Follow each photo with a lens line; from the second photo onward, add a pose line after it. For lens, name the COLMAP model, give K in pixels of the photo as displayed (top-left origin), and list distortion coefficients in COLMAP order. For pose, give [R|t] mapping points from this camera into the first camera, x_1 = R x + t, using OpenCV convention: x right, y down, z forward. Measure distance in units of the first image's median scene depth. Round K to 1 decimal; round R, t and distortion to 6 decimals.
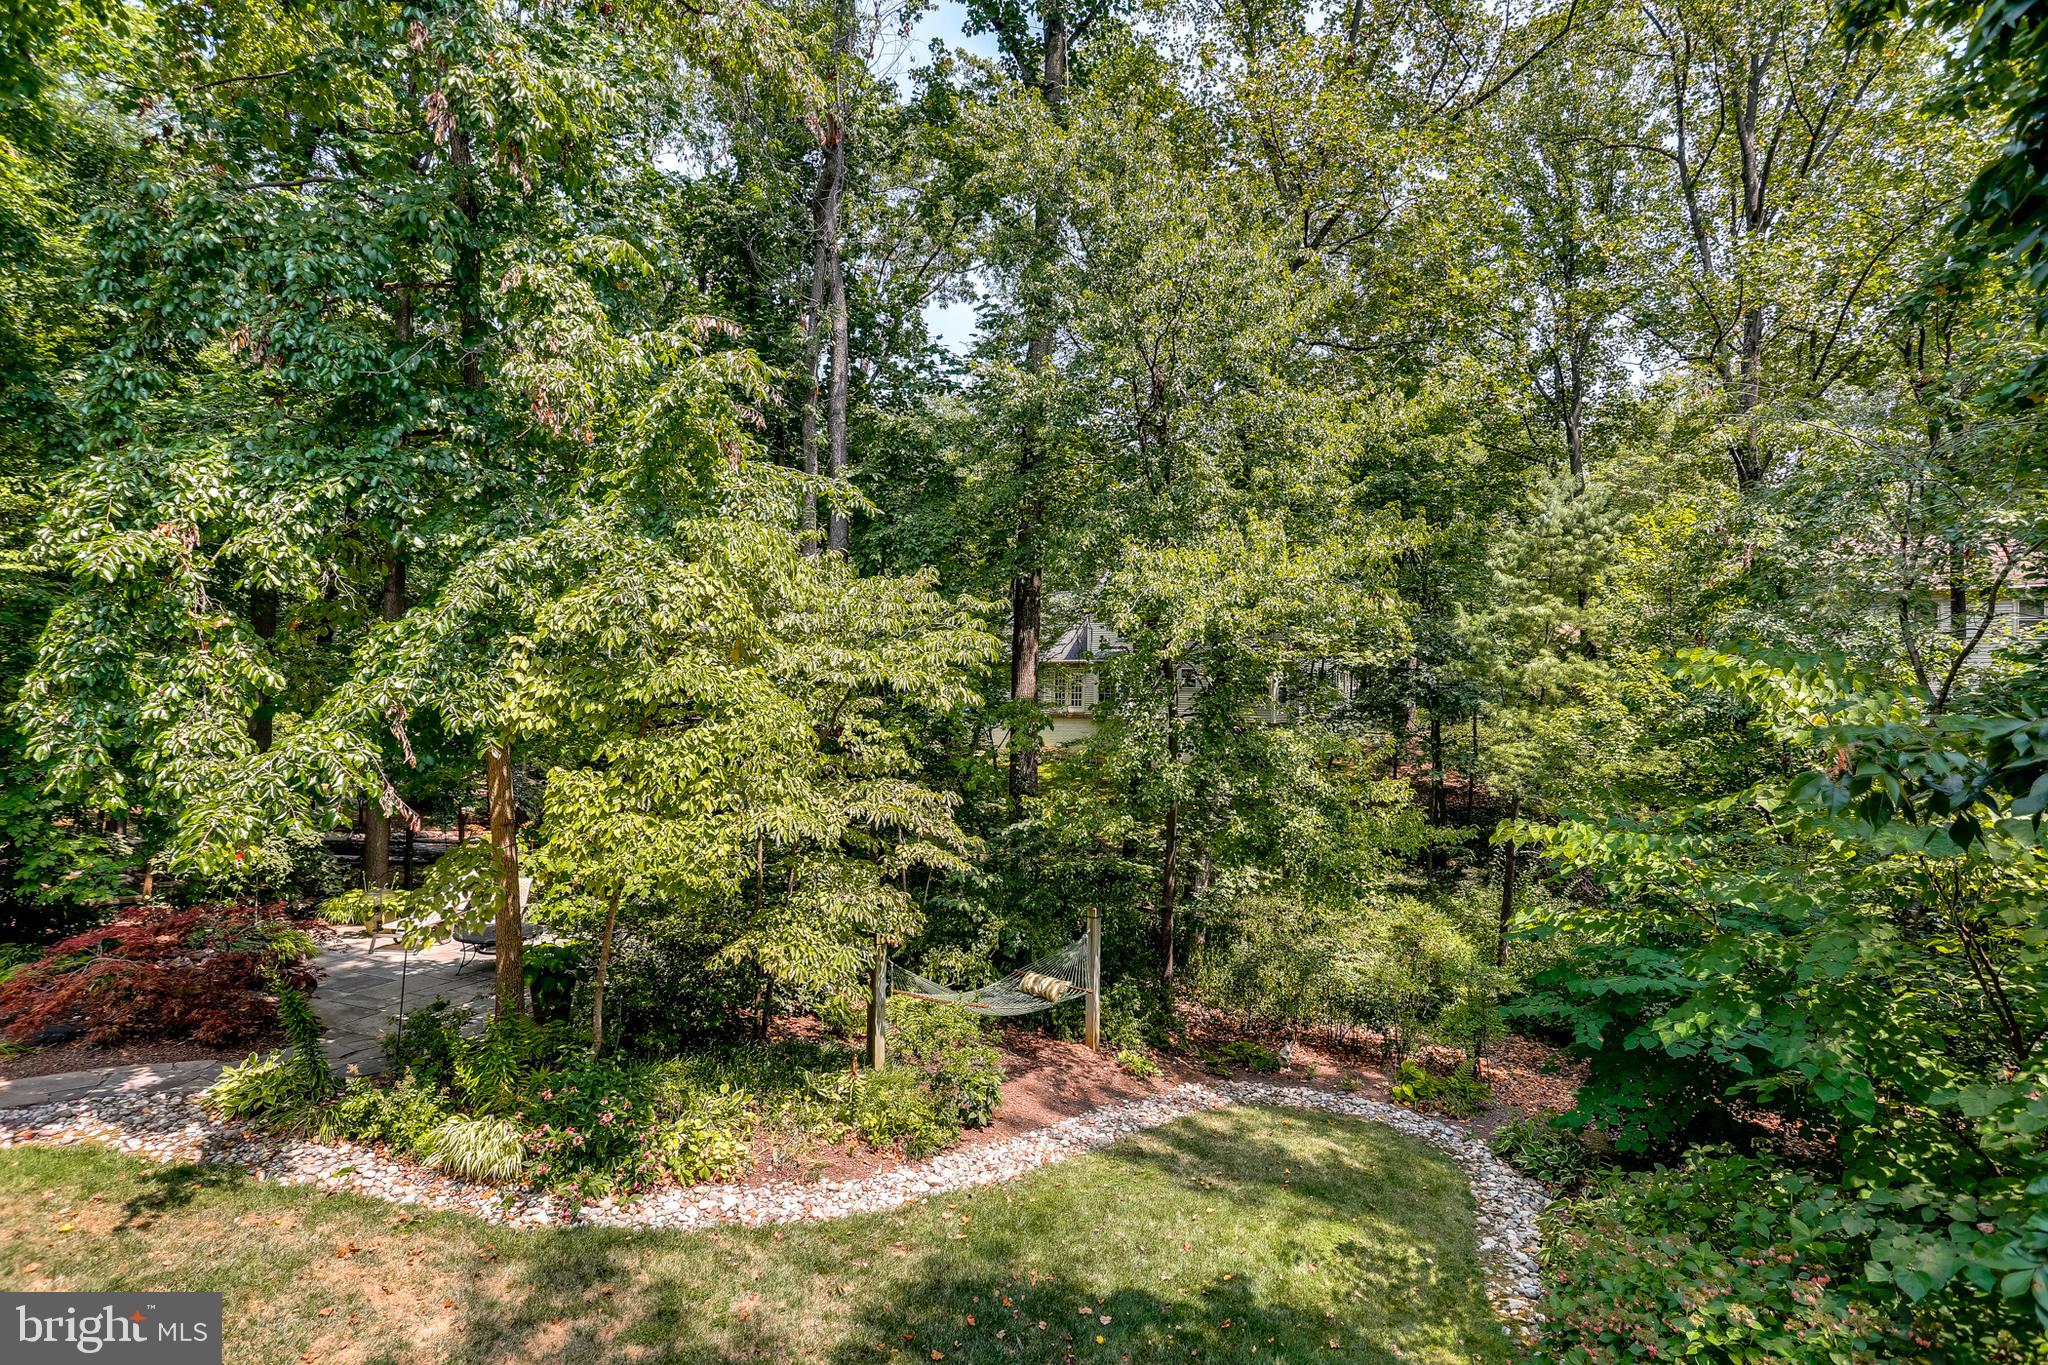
lens RADIAL K [[994.1, 0, 1011.2], [0, 994.1, 671.7], [0, 0, 1]] dist [-0.028641, 0.018451]
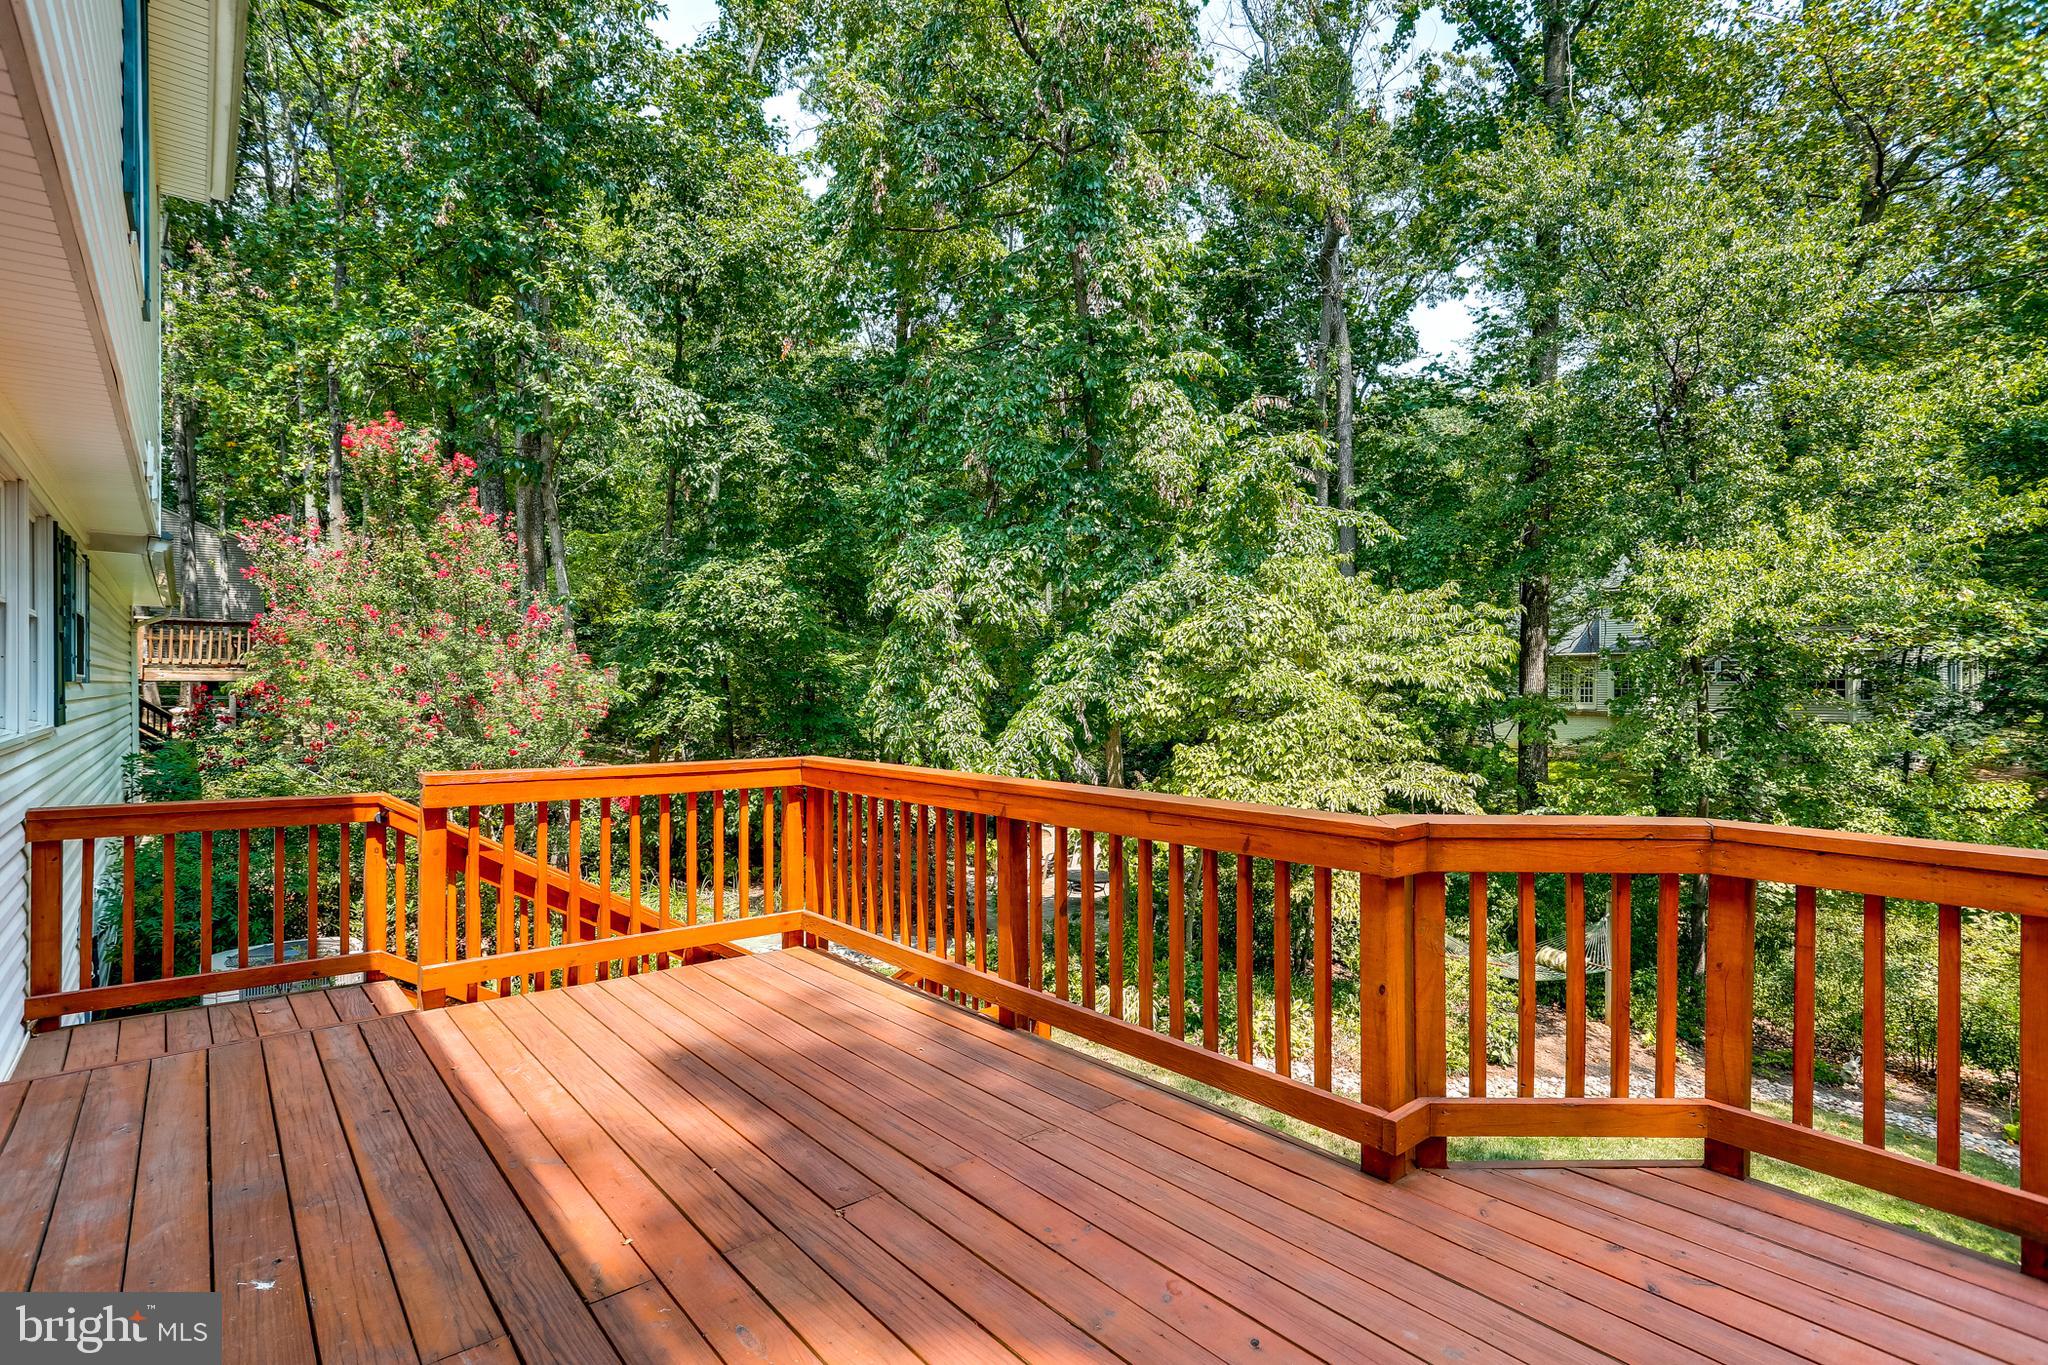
lens RADIAL K [[994.1, 0, 1021.1], [0, 994.1, 671.0], [0, 0, 1]] dist [-0.028641, 0.018451]
pose [[0.899996, -0.011701, -0.435741, -0.029469], [0.013338, 0.999911, 0.000699, -0.007555], [0.435694, -0.006441, 0.900072, -0.253533]]
